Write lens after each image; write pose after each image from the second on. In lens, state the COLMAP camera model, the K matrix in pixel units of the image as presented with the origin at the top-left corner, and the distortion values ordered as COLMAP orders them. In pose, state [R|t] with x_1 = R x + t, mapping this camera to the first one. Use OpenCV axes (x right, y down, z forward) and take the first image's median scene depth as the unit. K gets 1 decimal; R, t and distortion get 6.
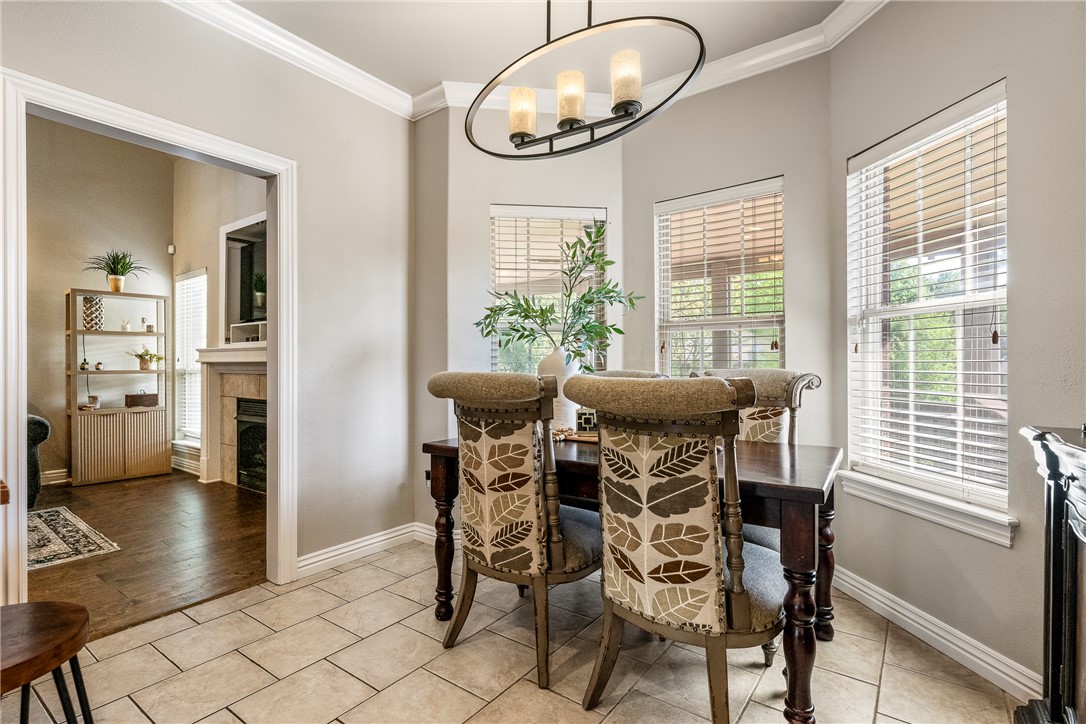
lens RADIAL K [[516.2, 0, 543.0], [0, 516.2, 362.0], [0, 0, 1]] dist [-0.002424, -0.000331]
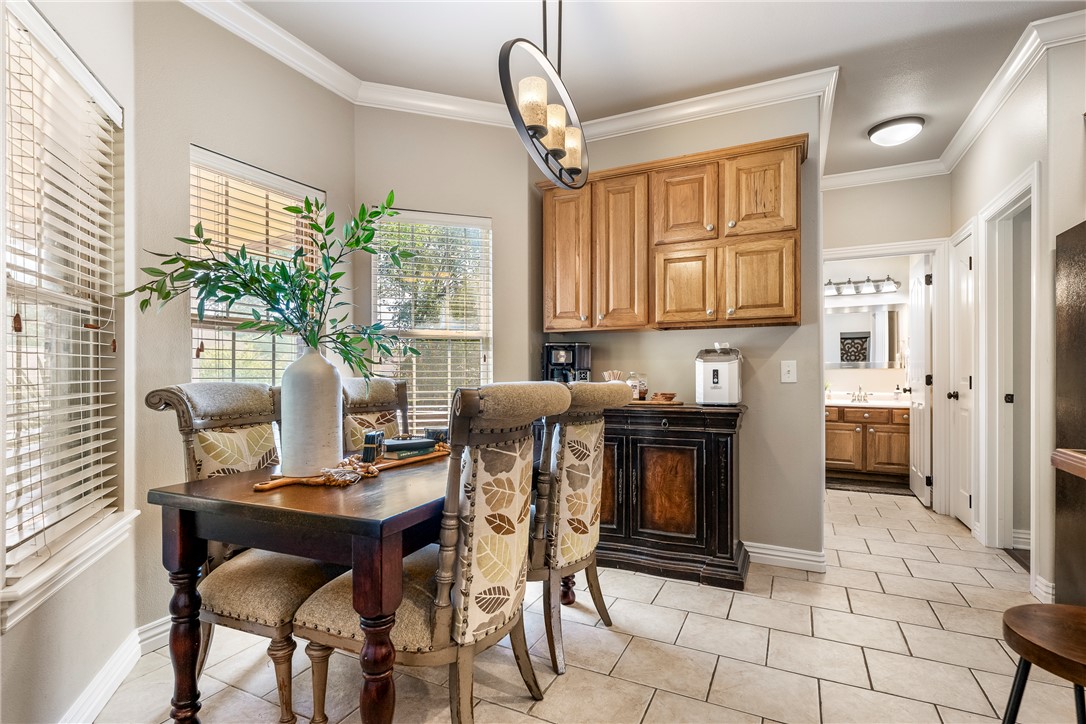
lens RADIAL K [[542.7, 0, 523.7], [0, 542.7, 371.5], [0, 0, 1]] dist [-0.000659, 0.000425]
pose [[-0.162980, 0.002925, 0.986625, -0.384899], [-0.004149, 0.999985, -0.003650, 0.001466], [-0.986621, -0.004689, -0.162965, 0.447433]]
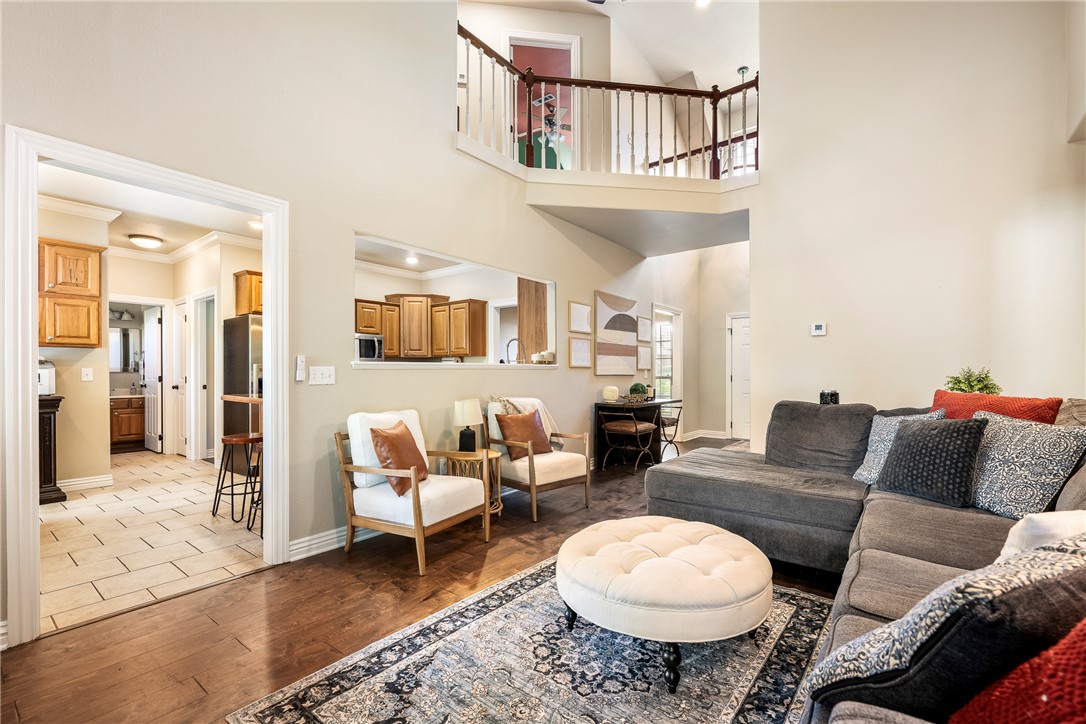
lens RADIAL K [[468.0, 0, 561.9], [0, 468.0, 374.2], [0, 0, 1]] dist [-0.001168, -0.000054]
pose [[-0.999961, 0.004141, 0.007837, -0.779303], [0.004129, 0.999990, -0.001605, 0.002448], [-0.007844, -0.001572, -0.999968, 0.982360]]
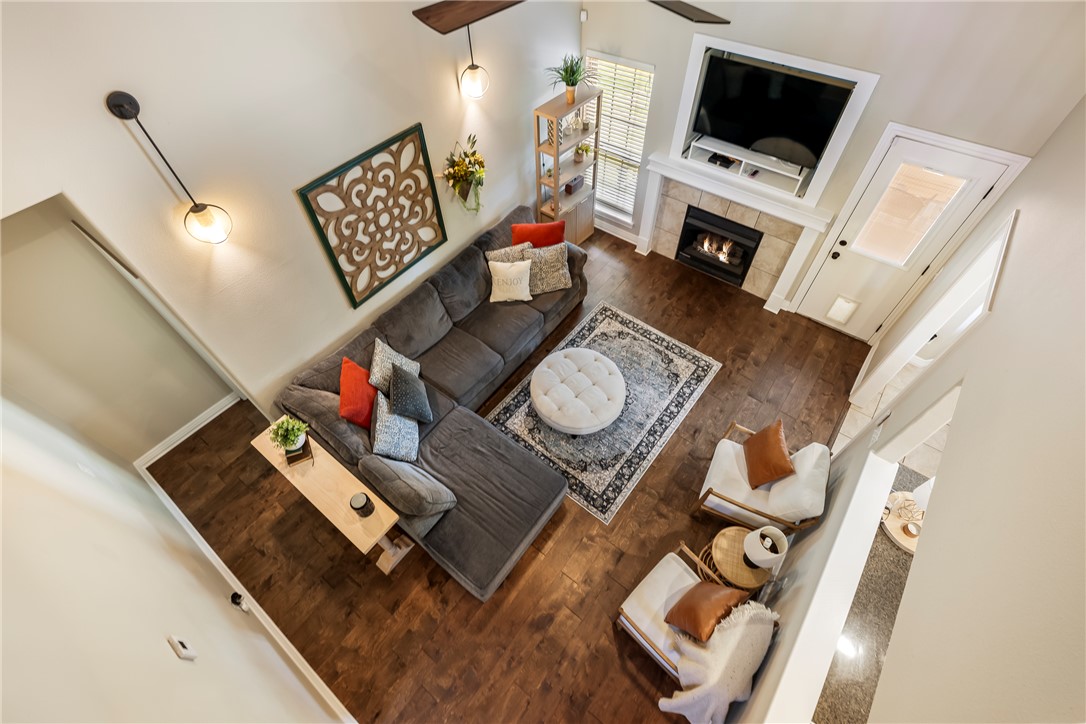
lens RADIAL K [[471.9, 0, 544.3], [0, 471.9, 355.6], [0, 0, 1]] dist [0.000464, 0.000040]
pose [[0.999592, 0.004385, -0.028241, -0.905715], [0.019789, 0.606763, 0.794636, -0.610325], [0.020621, -0.794871, 0.606429, 0.032018]]
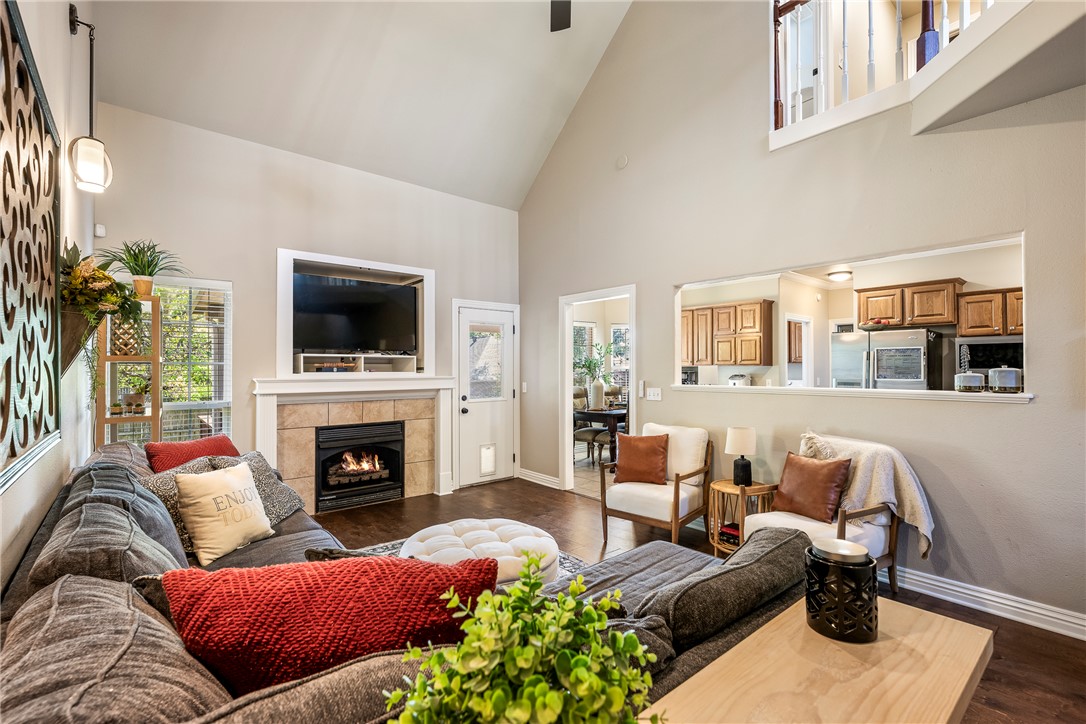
lens RADIAL K [[491.2, 0, 544.8], [0, 491.2, 364.2], [0, 0, 1]] dist [-0.003097, -0.000244]
pose [[0.240593, 0.008429, 0.970589, -1.427935], [-0.003148, 0.999964, -0.007904, -0.048304], [-0.970621, -0.001154, 0.240611, 0.334109]]
